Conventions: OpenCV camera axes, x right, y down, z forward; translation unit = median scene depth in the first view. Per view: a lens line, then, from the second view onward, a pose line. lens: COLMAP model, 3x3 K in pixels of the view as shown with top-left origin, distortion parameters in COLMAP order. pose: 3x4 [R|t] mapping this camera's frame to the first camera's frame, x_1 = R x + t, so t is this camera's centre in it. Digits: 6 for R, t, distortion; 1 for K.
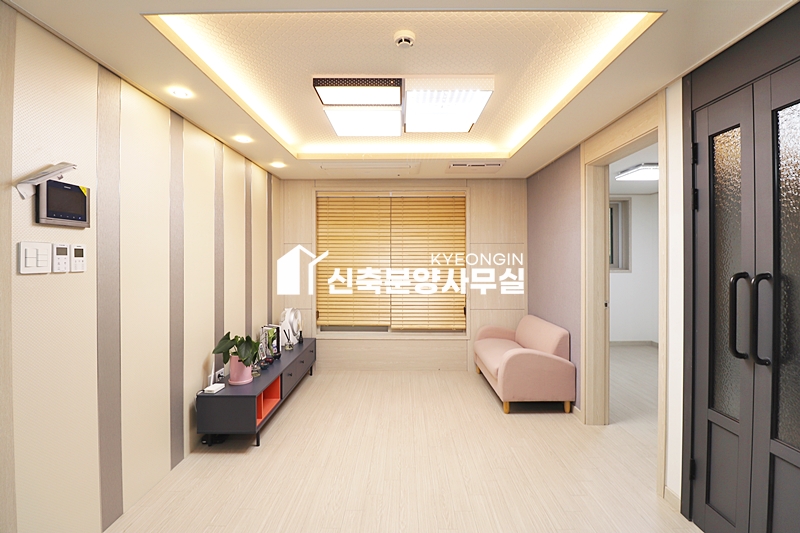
lens RADIAL K [[367.3, 0, 403.2], [0, 367.3, 258.3], [0, 0, 1]] dist [-0.006278, -0.006659]
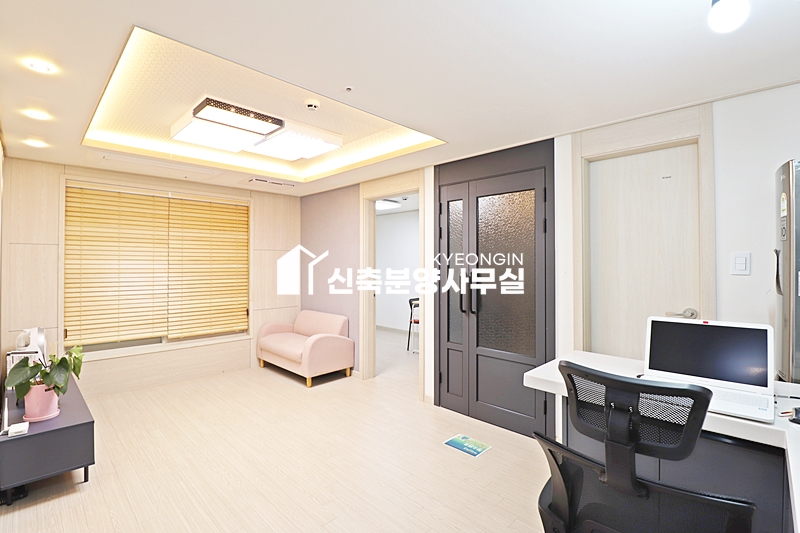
lens RADIAL K [[367.3, 0, 400.9], [0, 367.3, 258.6], [0, 0, 1]] dist [-0.006278, -0.006659]
pose [[0.702658, 0.009239, 0.711468, -0.424757], [-0.002614, 0.999942, -0.010403, -0.005675], [-0.711523, 0.005450, 0.702642, -0.113735]]
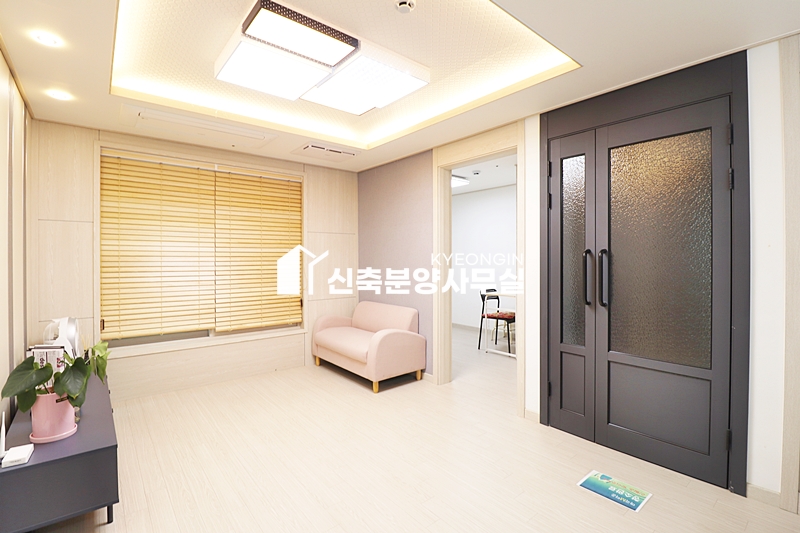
lens RADIAL K [[367.3, 0, 403.6], [0, 367.3, 258.9], [0, 0, 1]] dist [-0.006278, -0.006659]
pose [[0.768709, -0.002996, 0.639592, -0.353126], [-0.000507, 0.999986, 0.005294, 0.036645], [-0.639598, -0.004394, 0.768697, 0.156331]]
